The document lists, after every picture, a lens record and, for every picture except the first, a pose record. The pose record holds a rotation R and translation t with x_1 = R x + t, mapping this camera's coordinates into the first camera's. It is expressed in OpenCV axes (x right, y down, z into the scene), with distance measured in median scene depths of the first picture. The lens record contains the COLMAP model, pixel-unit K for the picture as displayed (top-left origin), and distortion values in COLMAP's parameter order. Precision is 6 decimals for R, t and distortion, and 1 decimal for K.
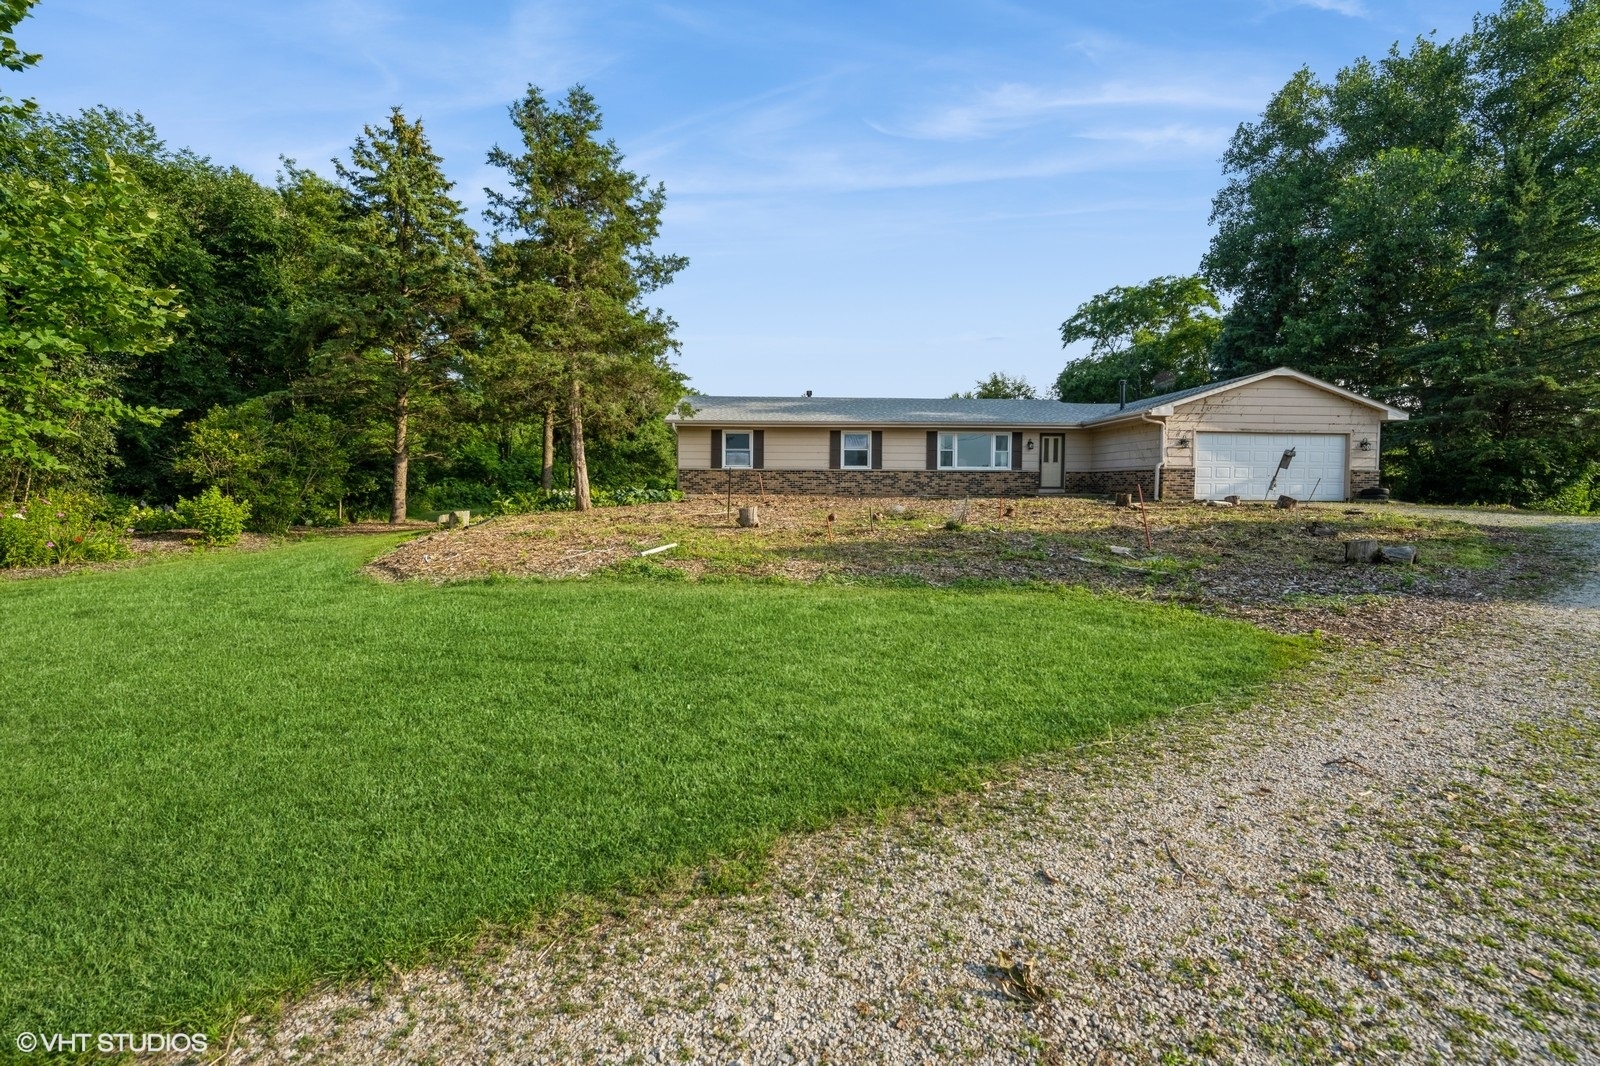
lens RADIAL K [[649.4, 0, 802.3], [0, 649.4, 545.1], [0, 0, 1]] dist [-0.001759, -0.000414]
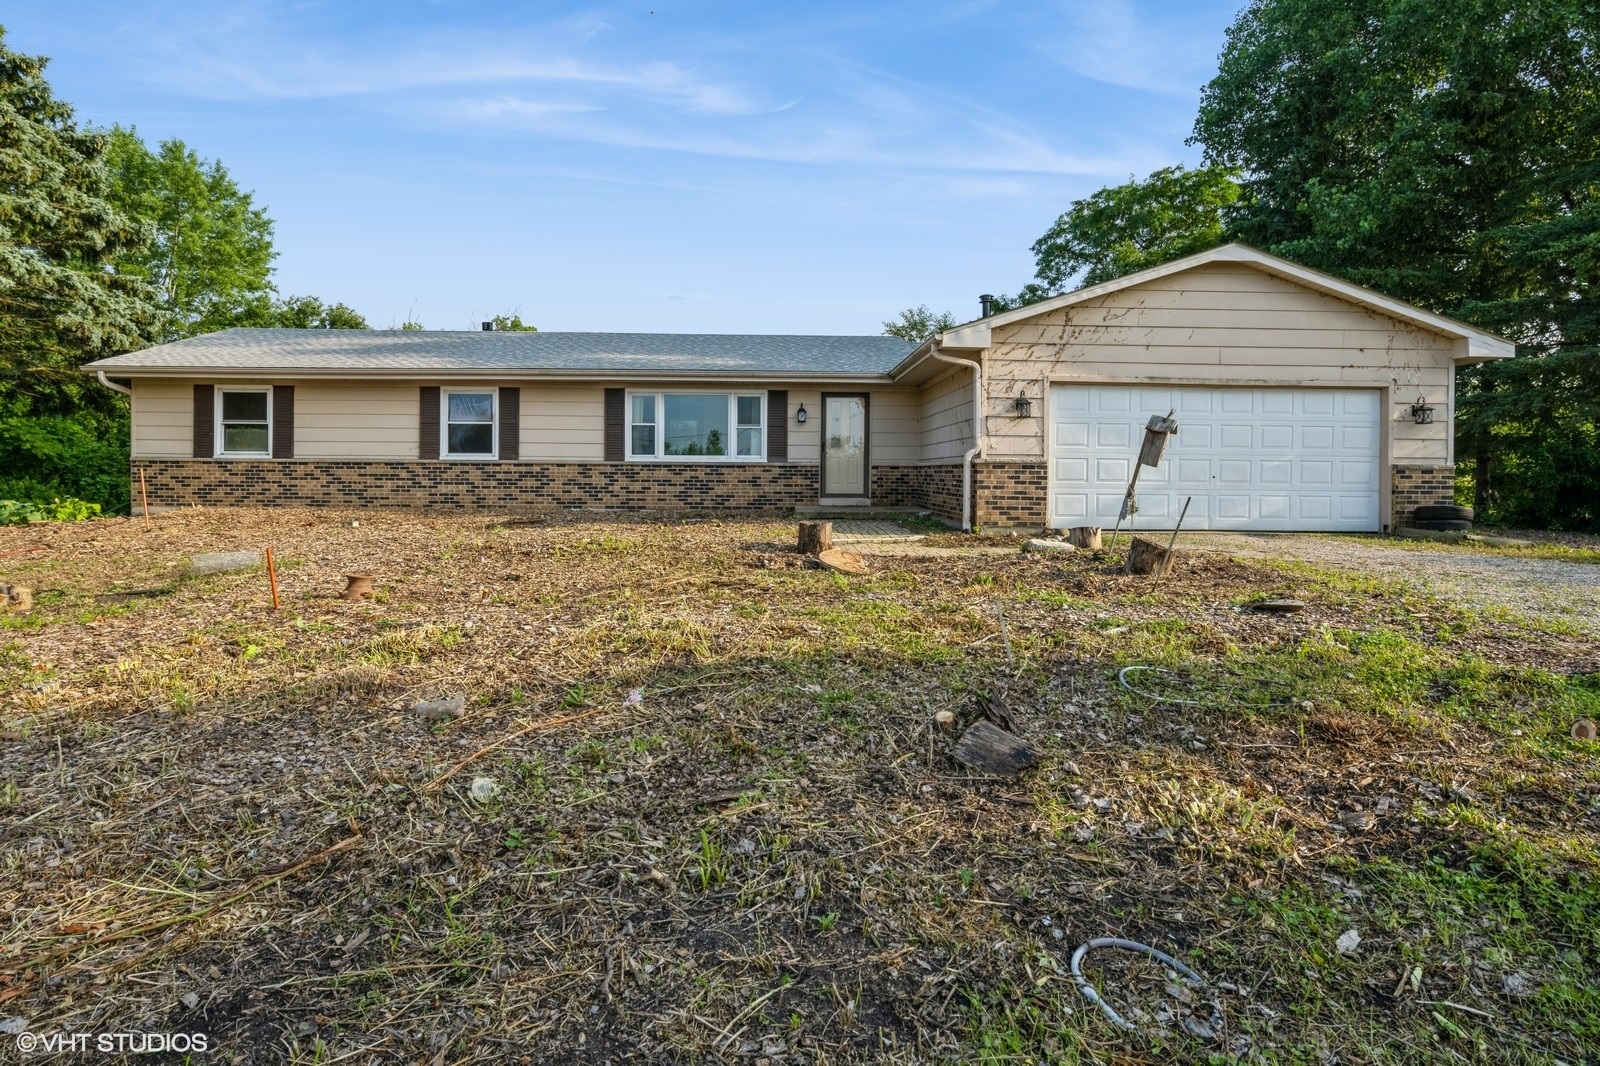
lens RADIAL K [[814.1, 0, 797.2], [0, 814.1, 521.6], [0, 0, 1]] dist [0.006664, 0.001134]
pose [[0.999922, 0.002841, -0.012161, 0.357917], [-0.003254, 0.999415, -0.034057, -0.045337], [0.012057, 0.034094, 0.999346, 0.344651]]
